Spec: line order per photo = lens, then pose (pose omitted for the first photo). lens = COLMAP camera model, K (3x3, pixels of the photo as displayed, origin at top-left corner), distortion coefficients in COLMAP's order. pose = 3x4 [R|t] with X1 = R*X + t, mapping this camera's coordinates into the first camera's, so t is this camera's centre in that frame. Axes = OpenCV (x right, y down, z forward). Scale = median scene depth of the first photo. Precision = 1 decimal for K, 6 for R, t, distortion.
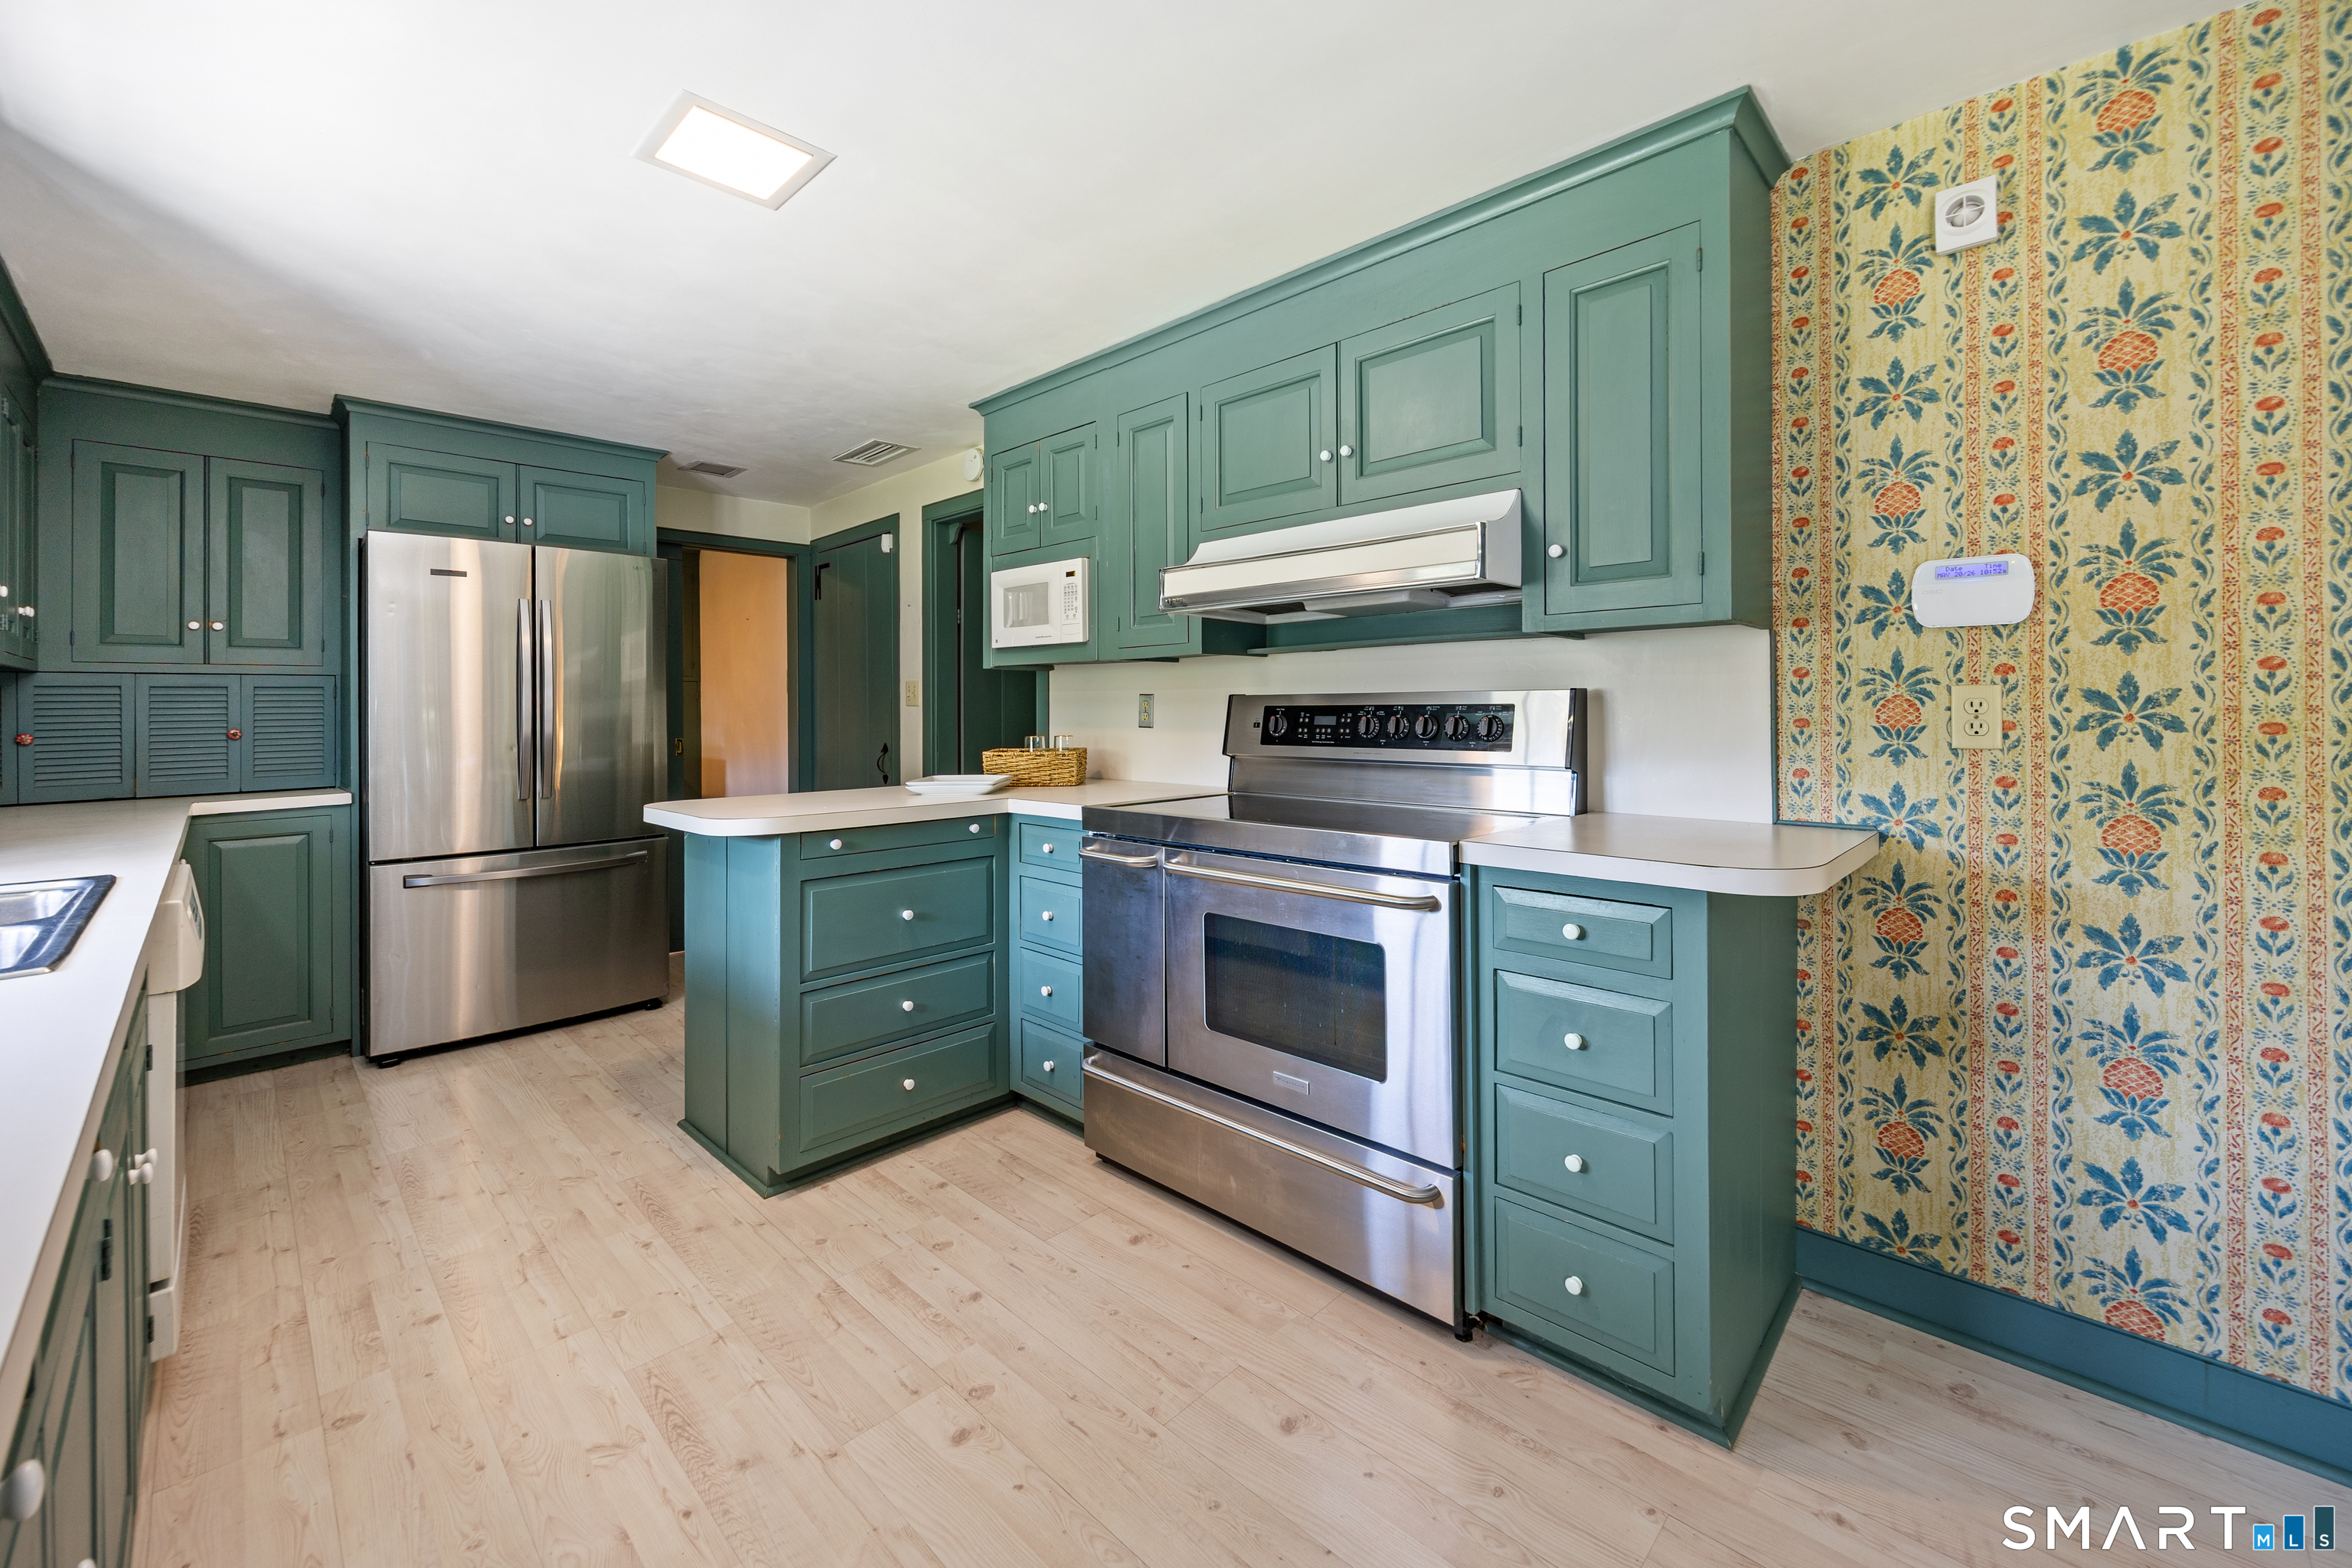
lens RADIAL K [[946.4, 0, 1180.8], [0, 946.4, 703.1], [0, 0, 1]] dist [-0.001450, -0.000406]
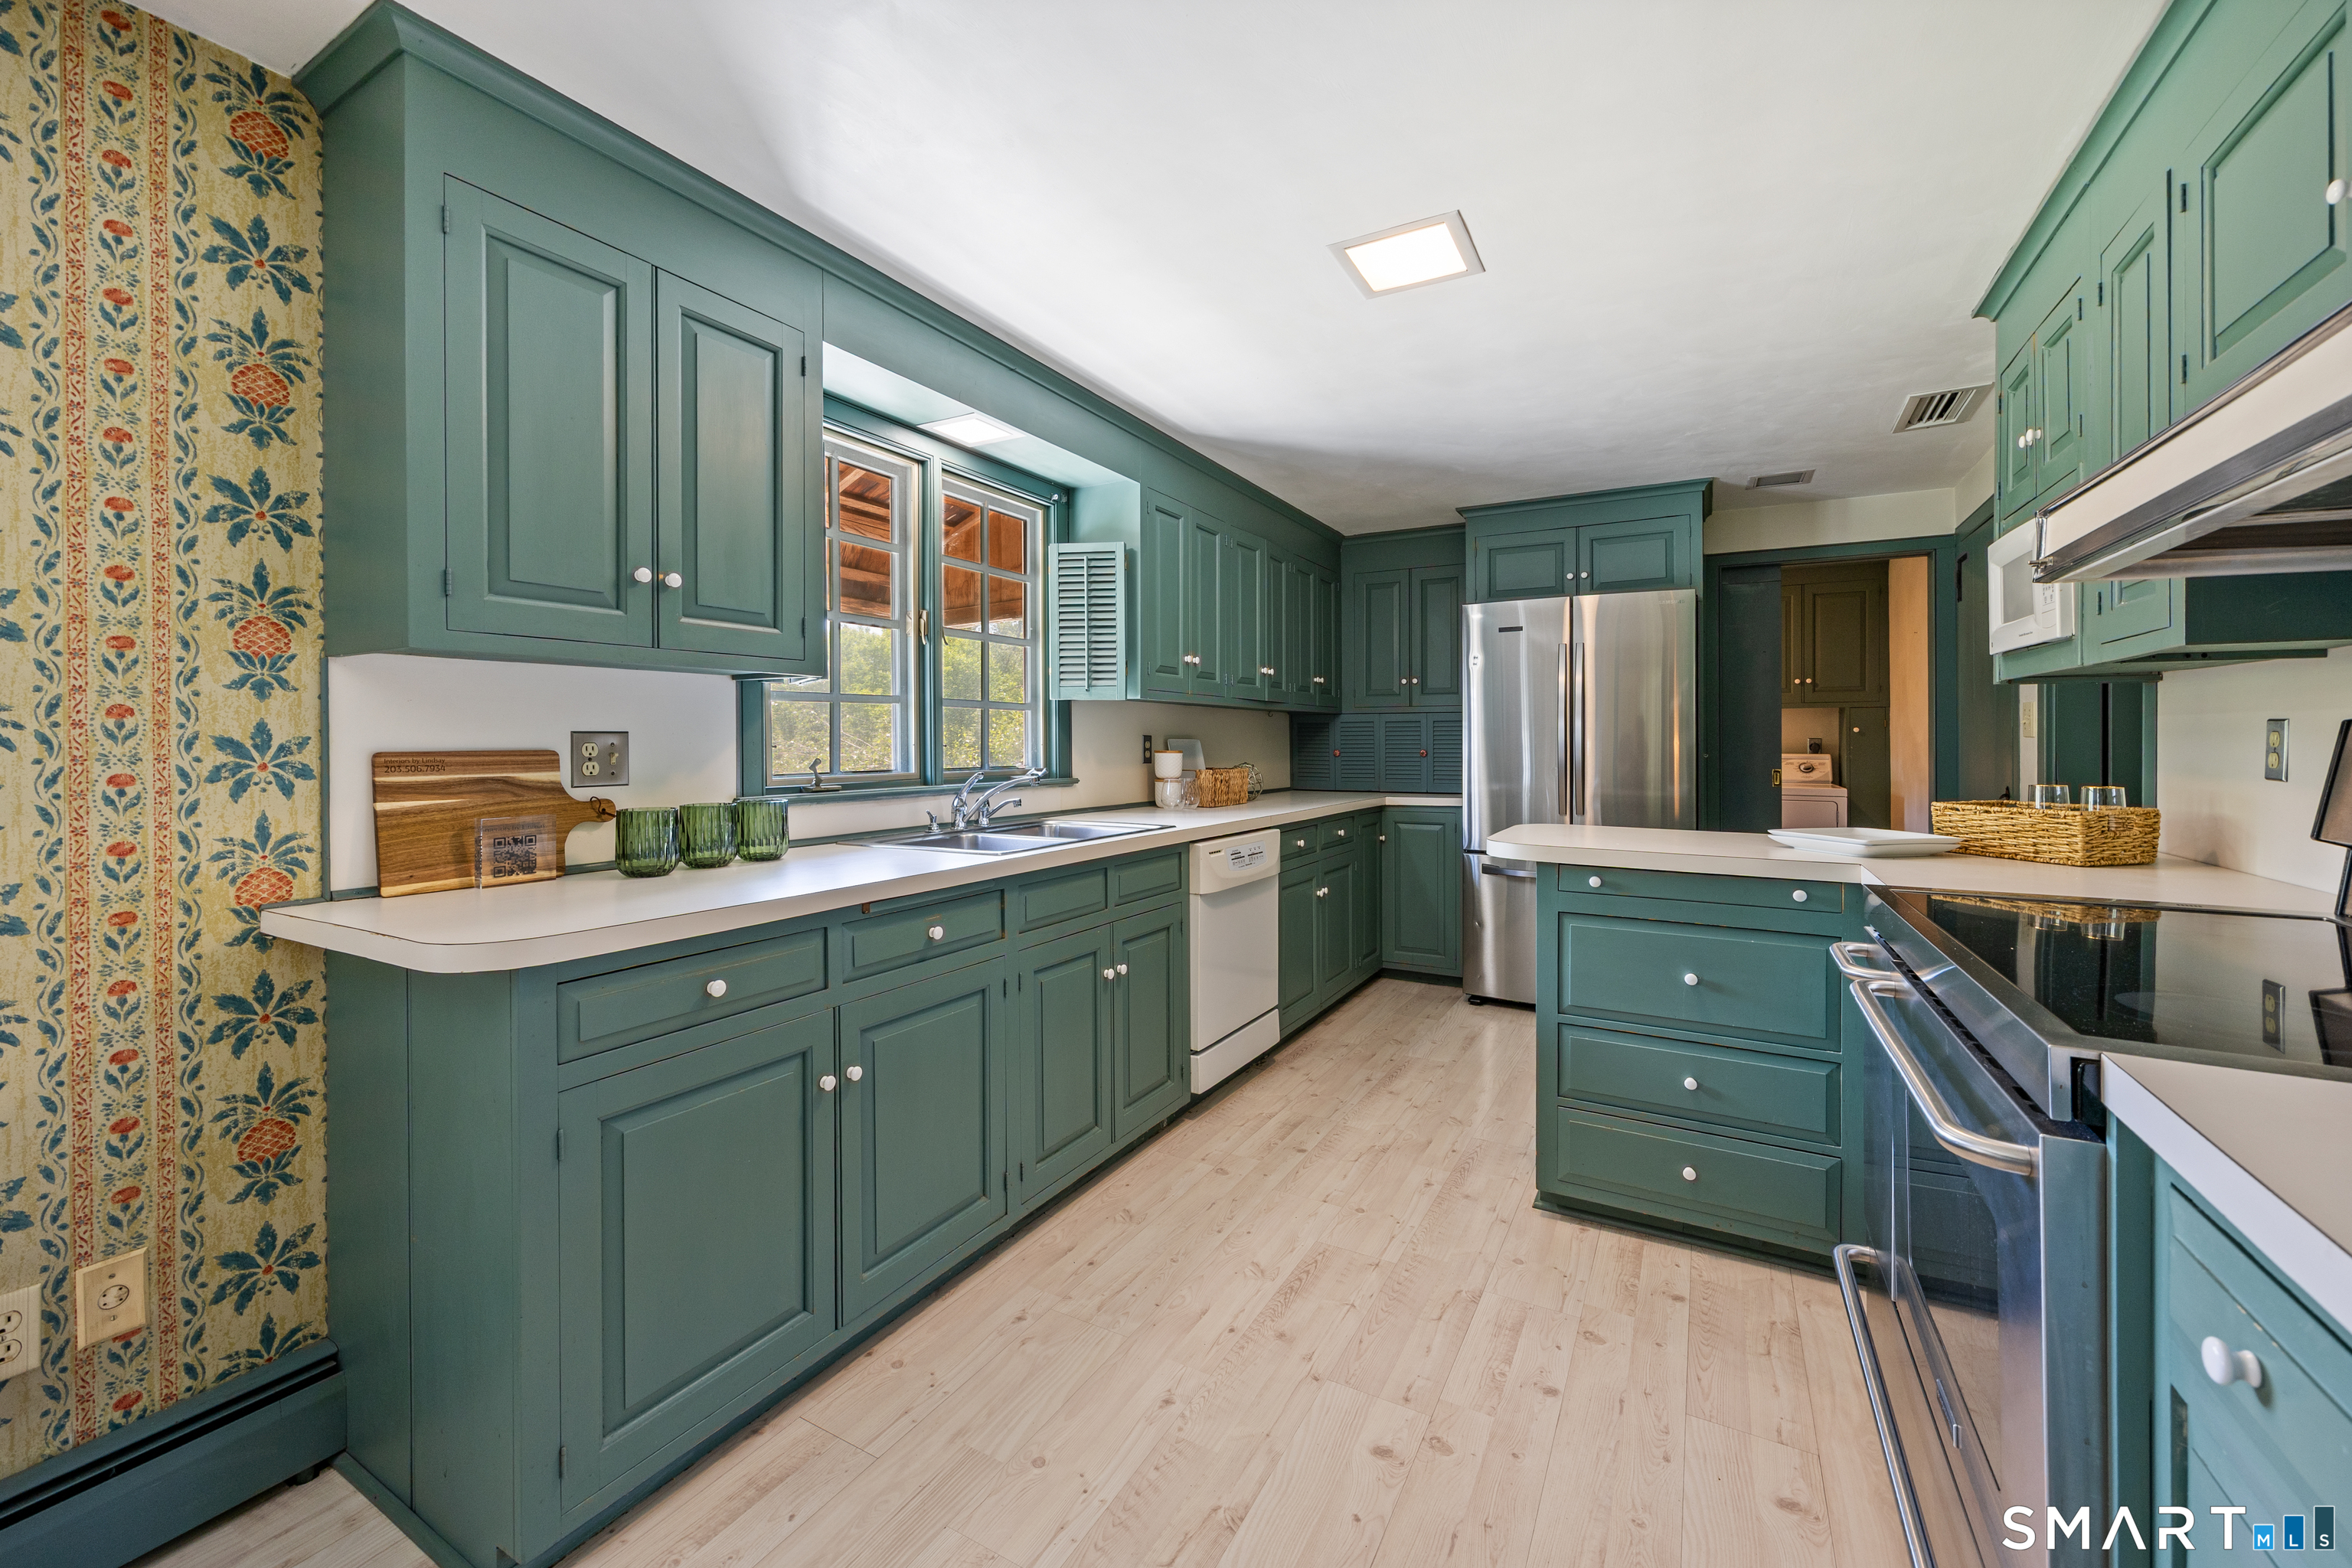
lens RADIAL K [[935.5, 0, 1166.4], [0, 935.5, 741.0], [0, 0, 1]] dist [-0.000767, -0.000098]
pose [[0.247967, 0.011359, -0.968702, 0.442878], [0.000231, 0.999931, 0.011784, -0.004494], [0.968768, -0.003146, 0.247947, 0.340299]]
